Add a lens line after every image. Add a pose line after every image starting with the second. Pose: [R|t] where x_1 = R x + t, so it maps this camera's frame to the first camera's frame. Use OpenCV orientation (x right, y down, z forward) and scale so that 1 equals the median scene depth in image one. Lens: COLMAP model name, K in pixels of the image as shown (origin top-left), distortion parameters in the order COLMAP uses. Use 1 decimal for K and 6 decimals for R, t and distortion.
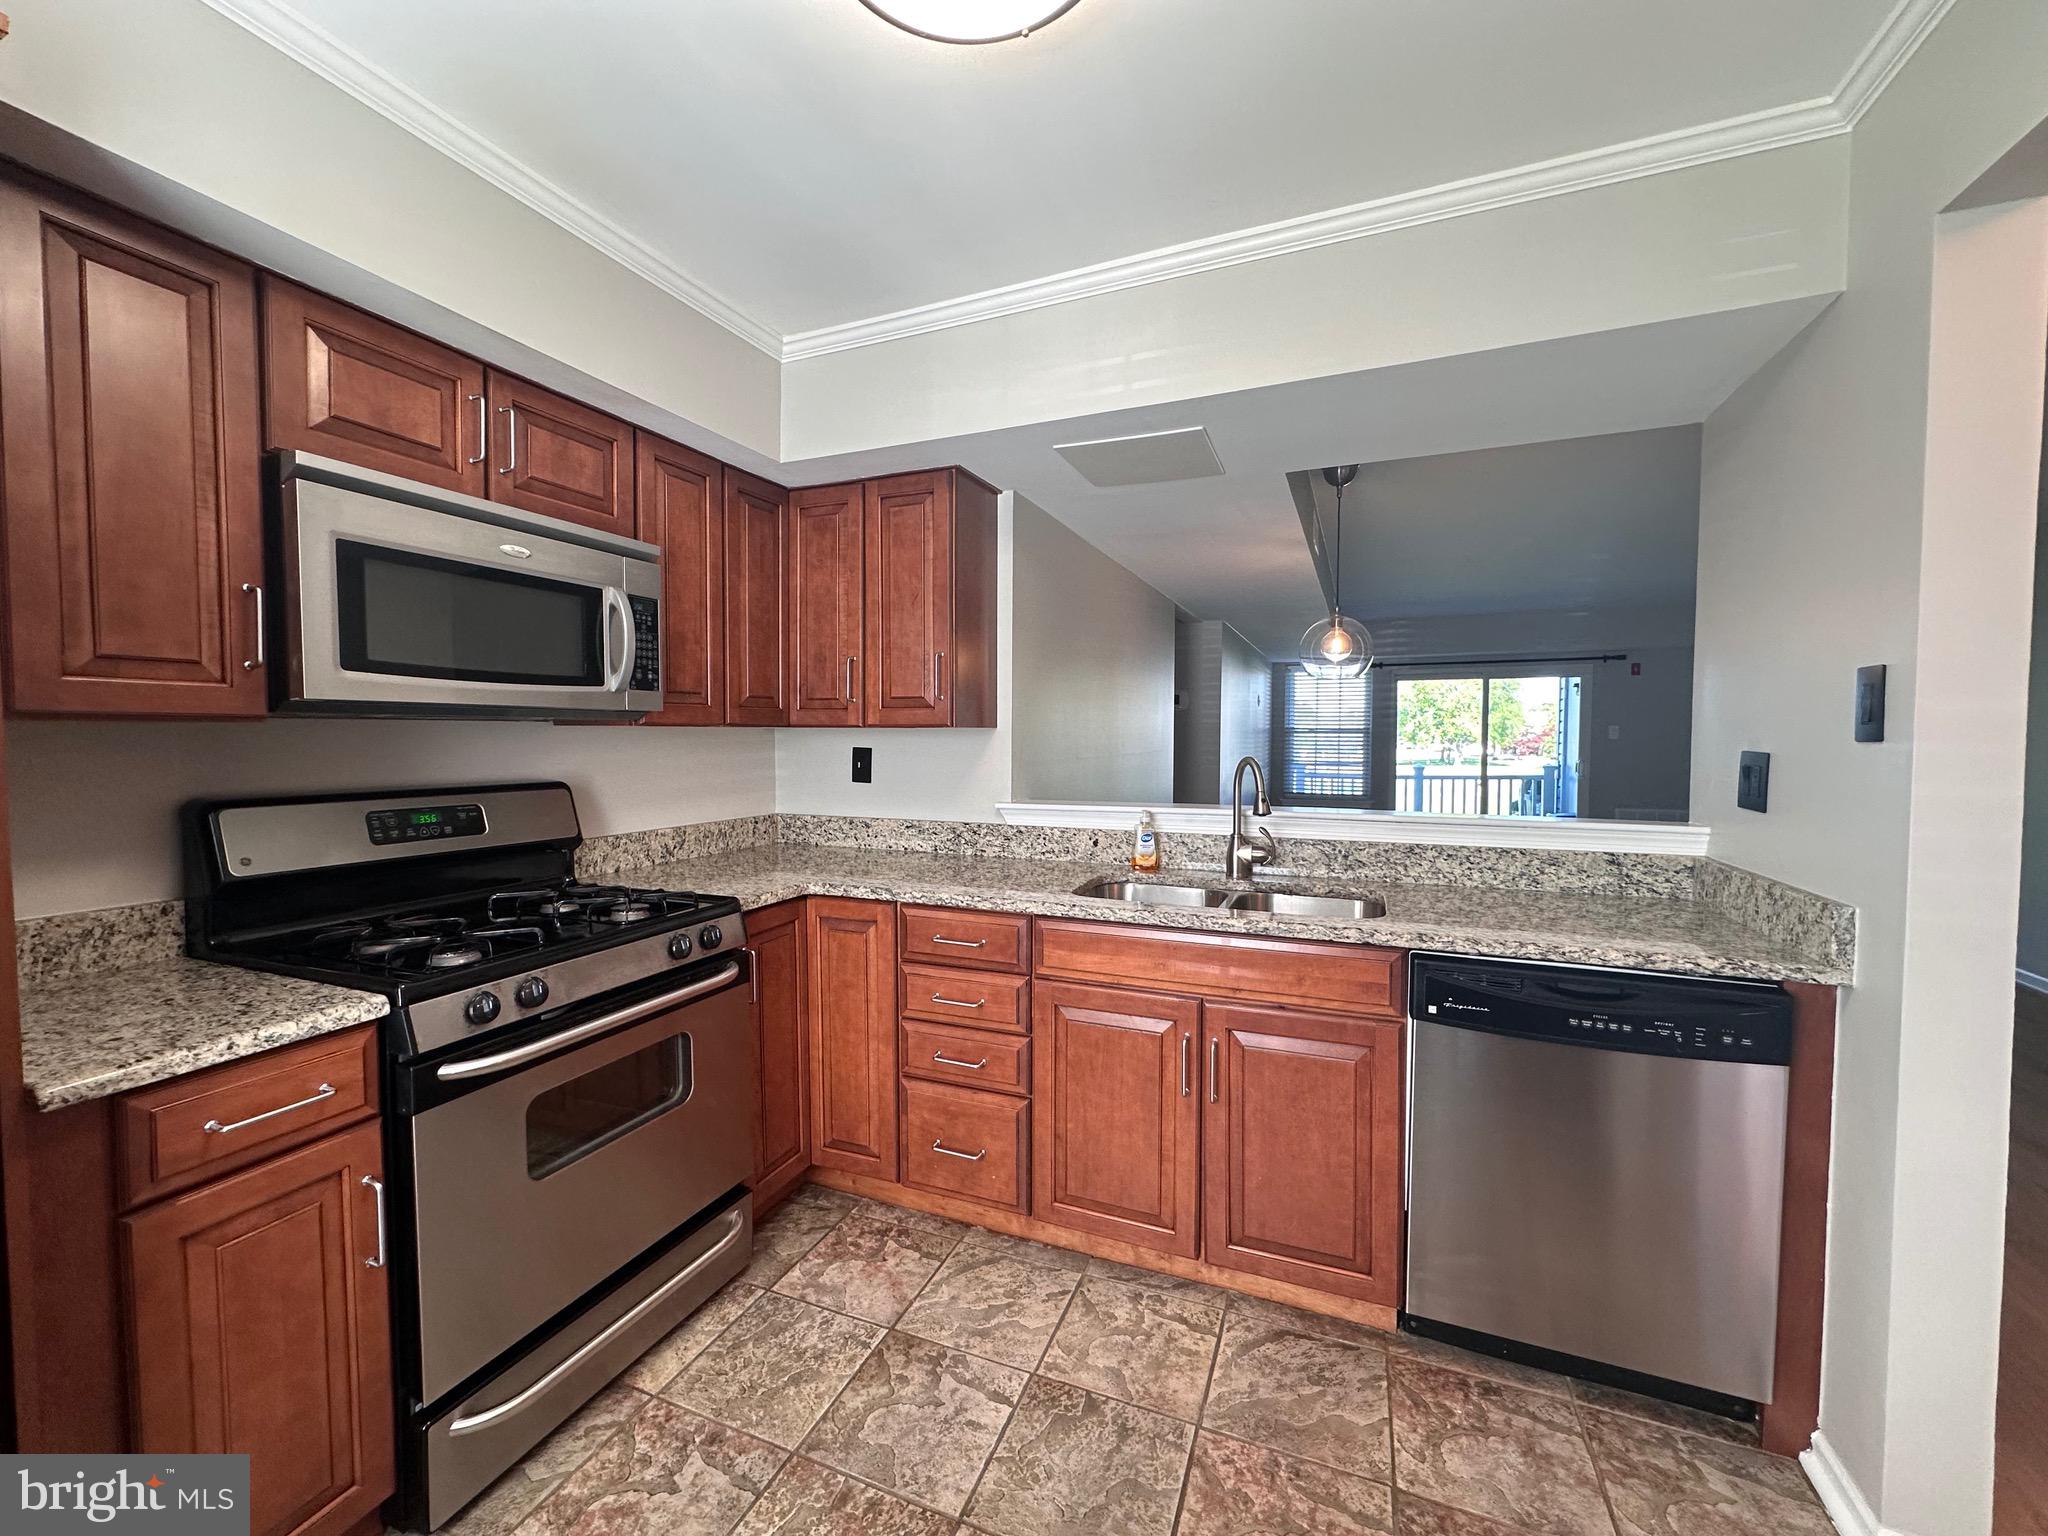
lens RADIAL K [[811.3, 0, 1024.0], [0, 811.3, 768.0], [0, 0, 1]] dist [-0.000325, 0.000299]
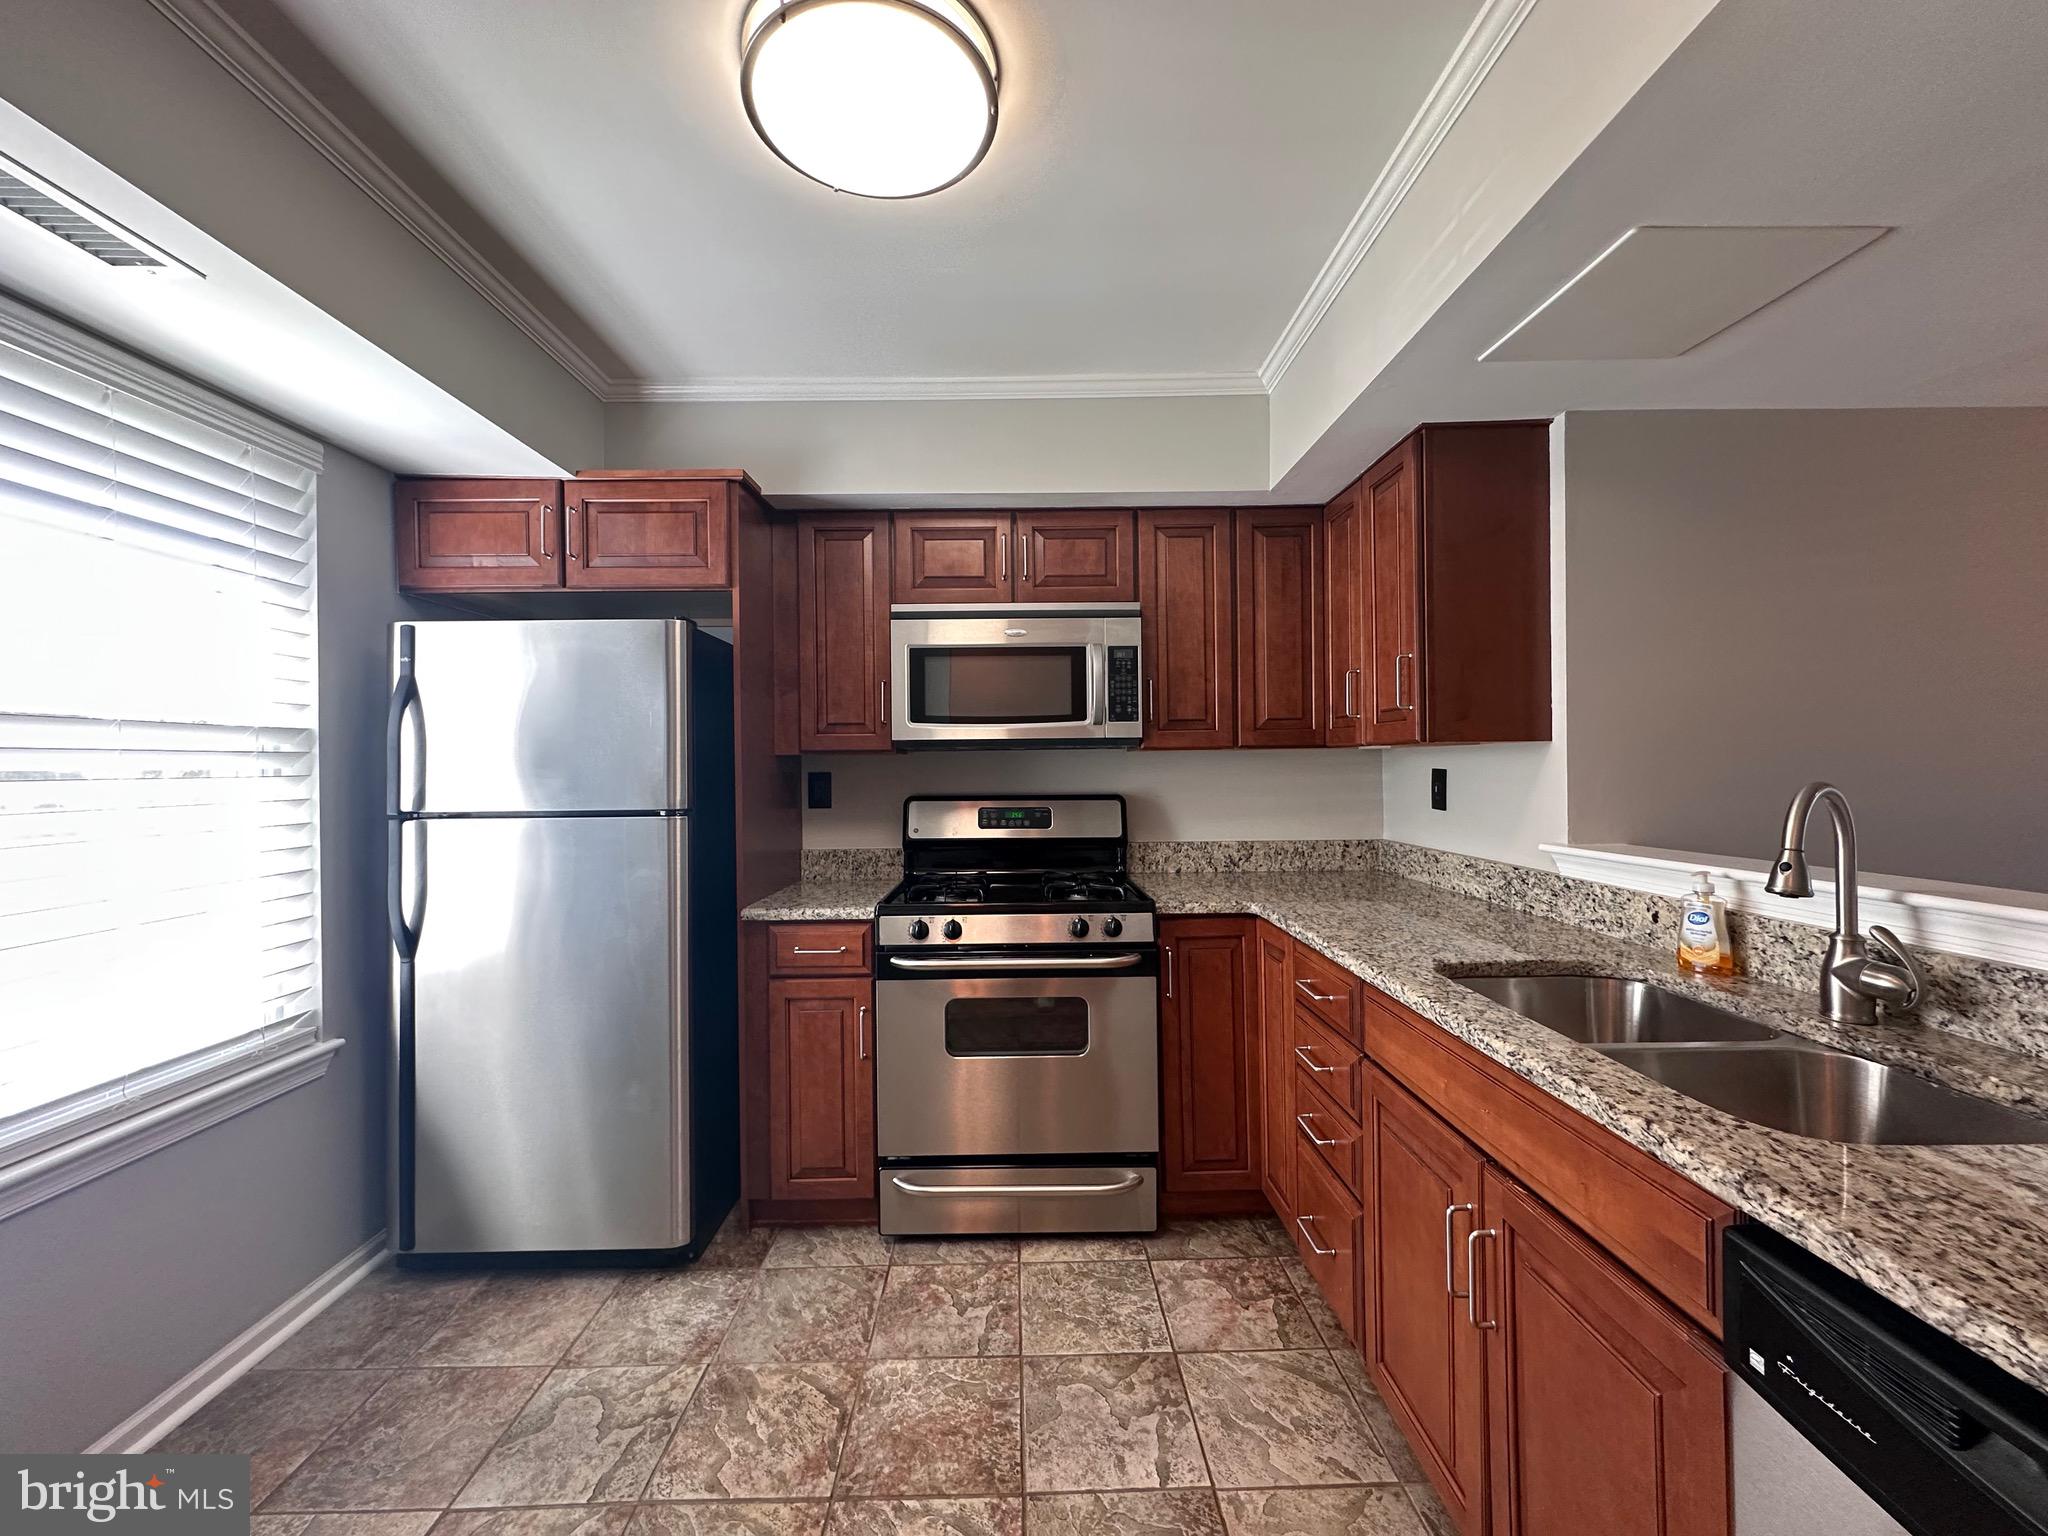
lens RADIAL K [[811.3, 0, 1024.0], [0, 811.3, 768.0], [0, 0, 1]] dist [-0.000325, 0.000299]
pose [[0.399325, -0.003775, -0.916802, 0.626188], [-0.026021, 0.999542, -0.015450, -0.002063], [0.916440, 0.030026, 0.399044, 0.385018]]
